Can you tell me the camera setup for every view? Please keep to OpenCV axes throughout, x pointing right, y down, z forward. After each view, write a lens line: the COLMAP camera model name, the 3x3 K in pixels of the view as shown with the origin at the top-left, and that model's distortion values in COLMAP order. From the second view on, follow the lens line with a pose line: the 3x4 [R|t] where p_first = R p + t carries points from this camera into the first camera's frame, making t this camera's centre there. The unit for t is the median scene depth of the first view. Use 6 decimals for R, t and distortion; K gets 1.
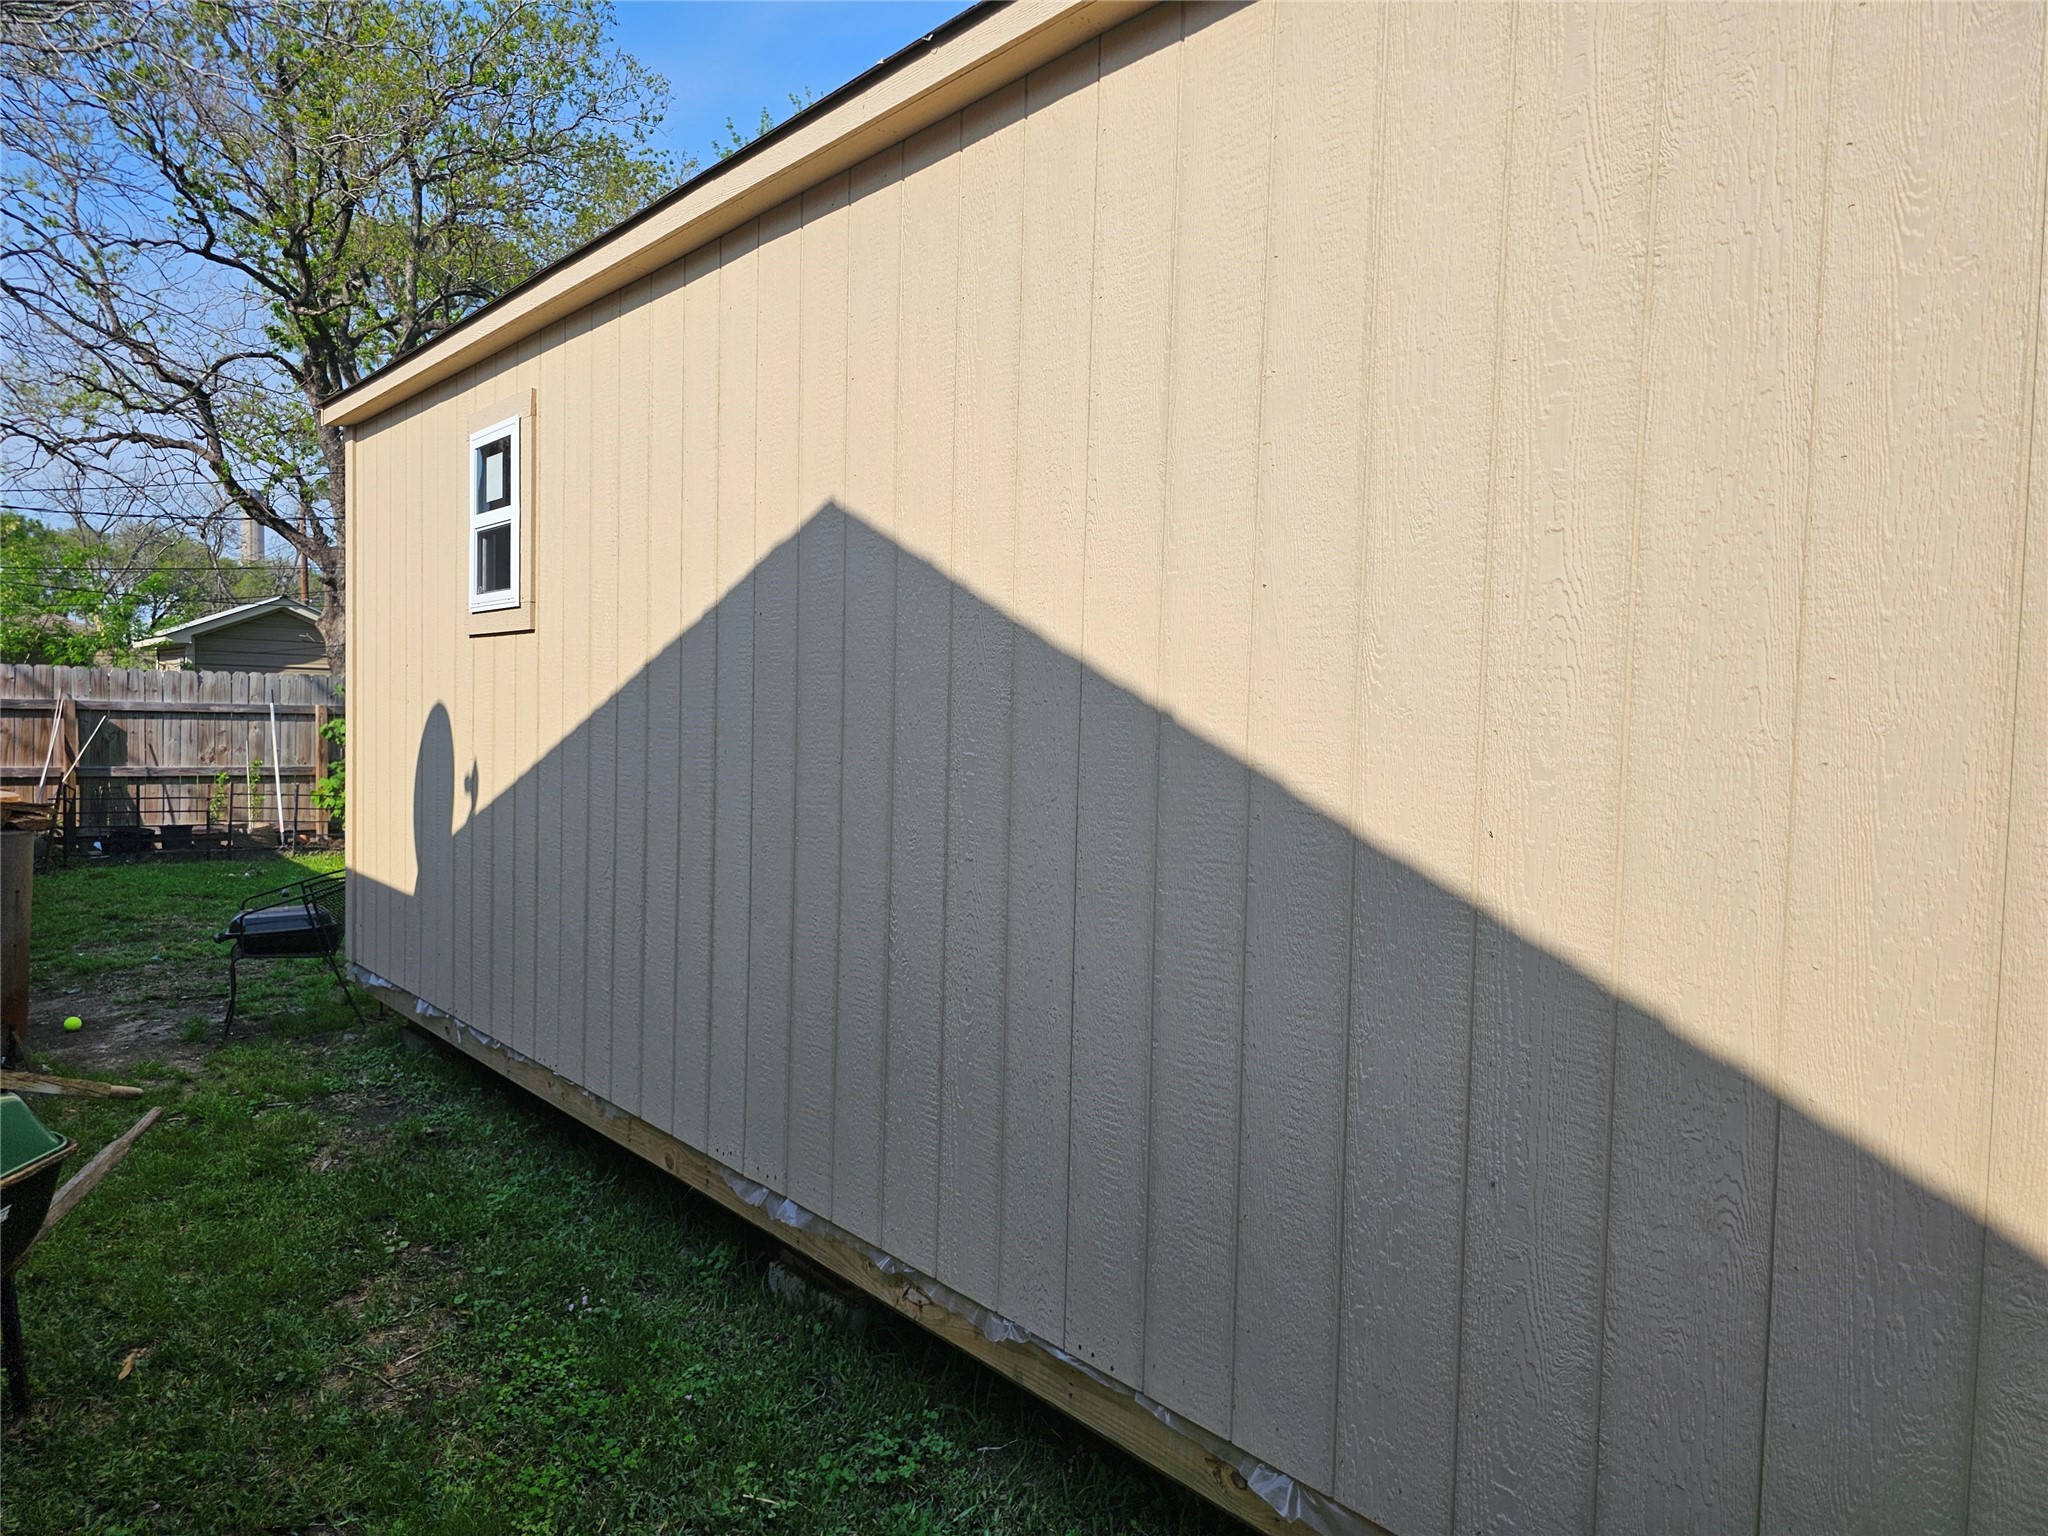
lens RADIAL K [[1376.4, 0, 1024.4], [0, 1376.4, 768.3], [0, 0, 1]] dist [-0.006250, -0.000936]
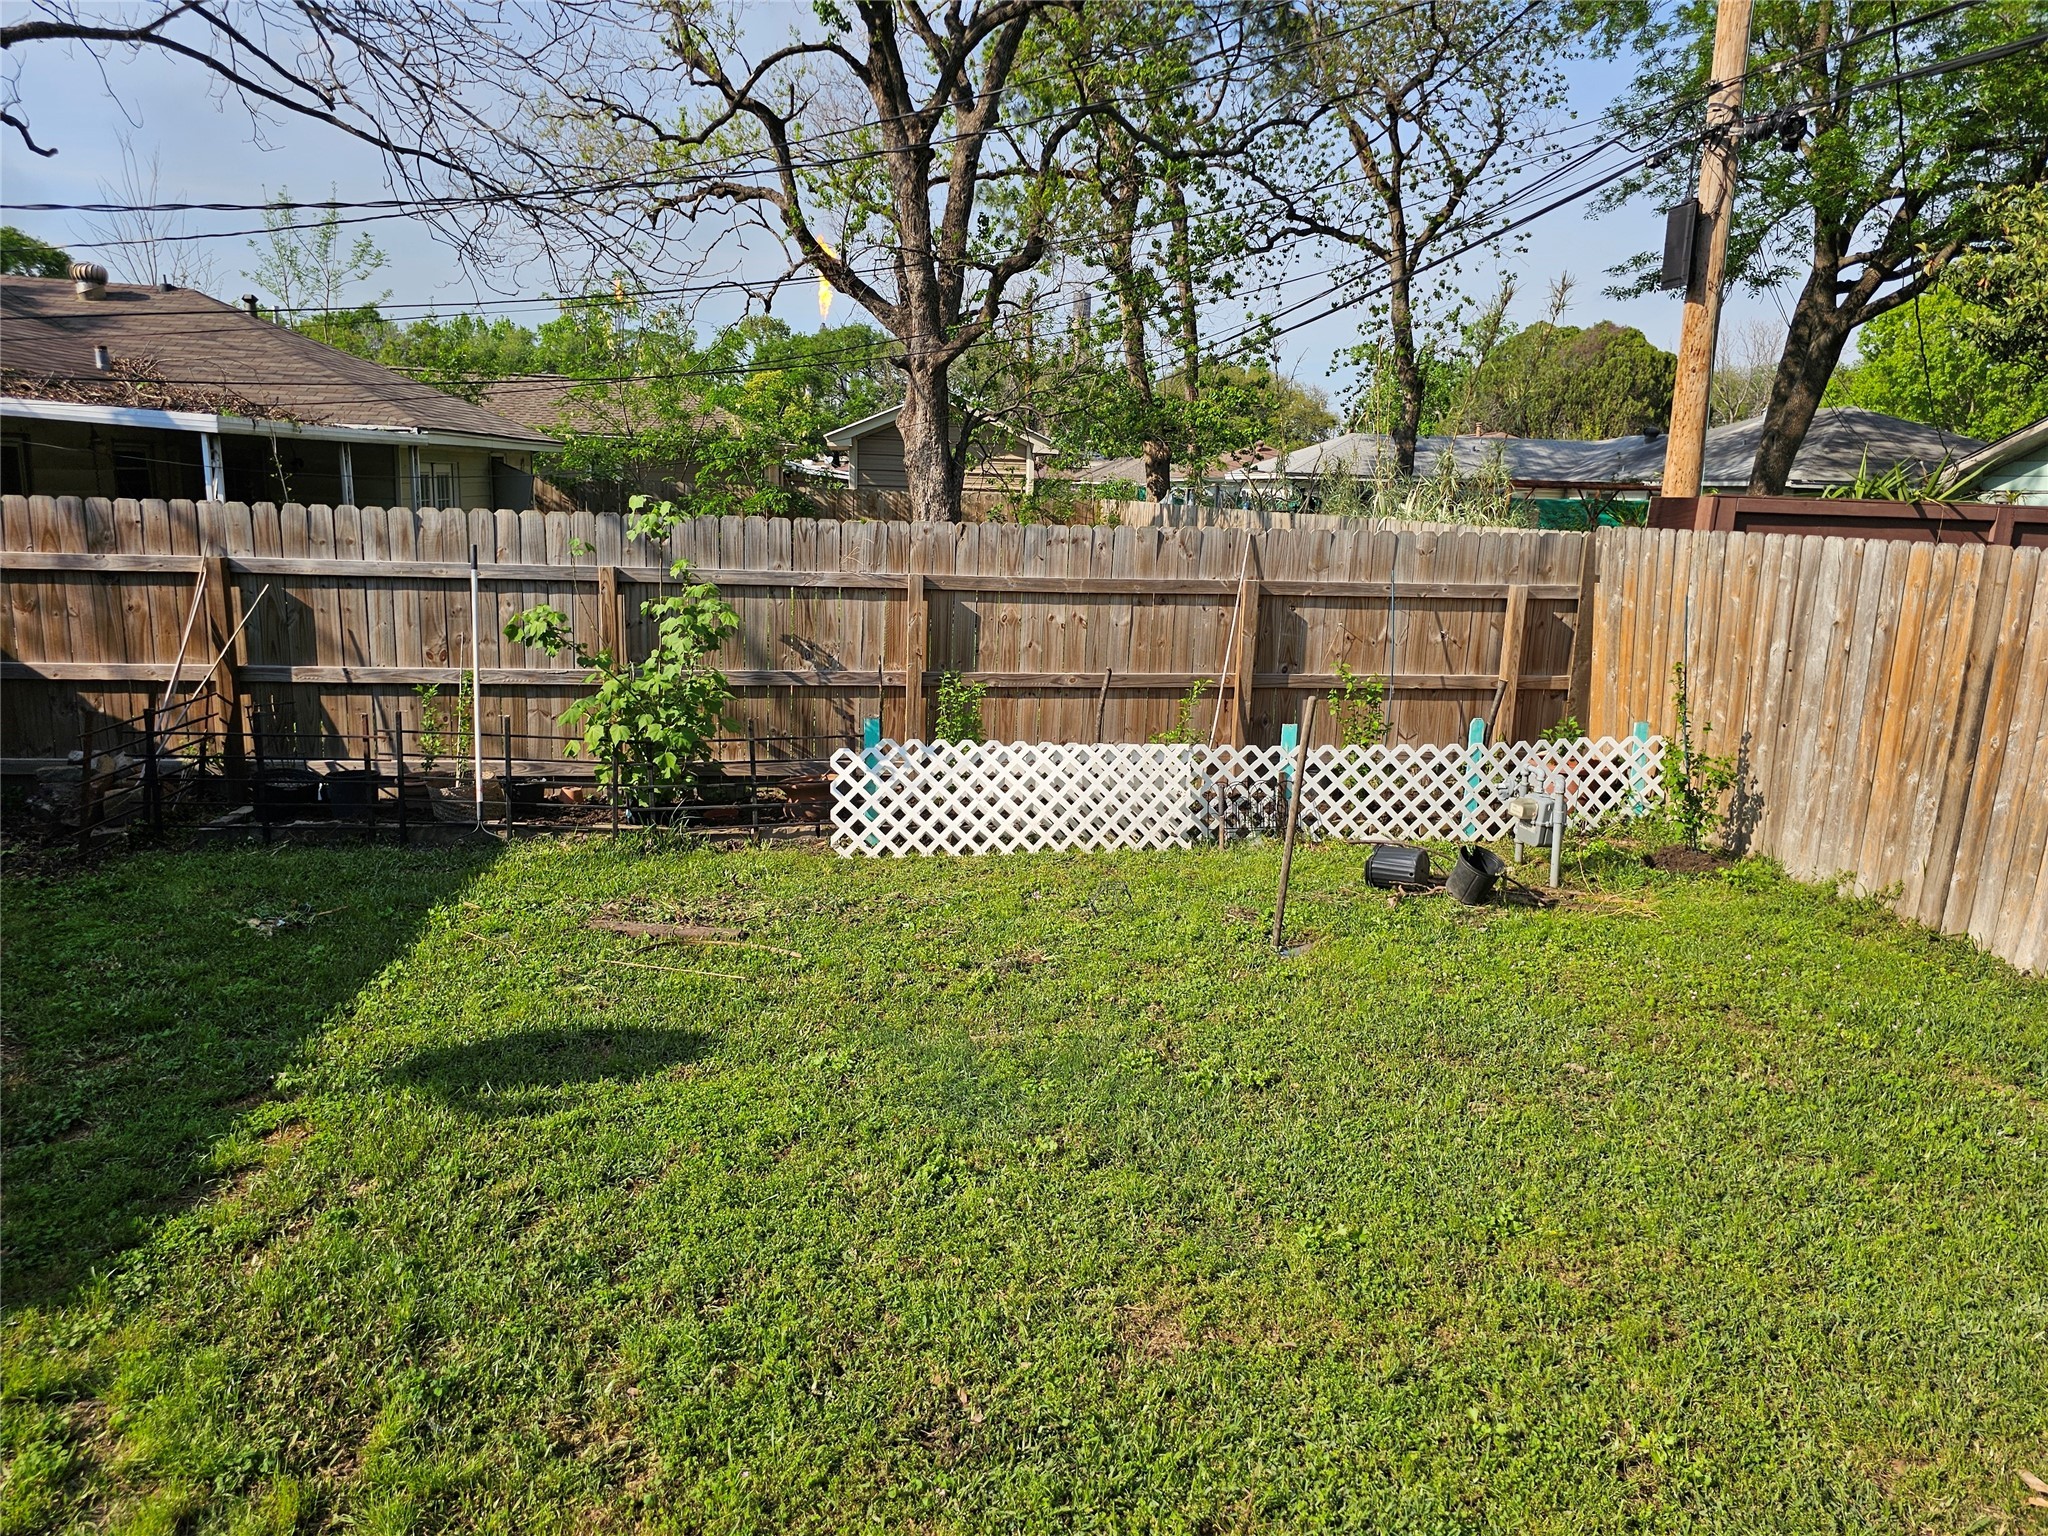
lens RADIAL K [[1376.4, 0, 1023.1], [0, 1376.4, 764.1], [0, 0, 1]] dist [-0.006250, -0.000936]
pose [[0.840289, 0.105003, -0.531872, -0.051936], [-0.026500, 0.987847, 0.153157, -0.059723], [0.541490, -0.114601, 0.832859, 0.633752]]
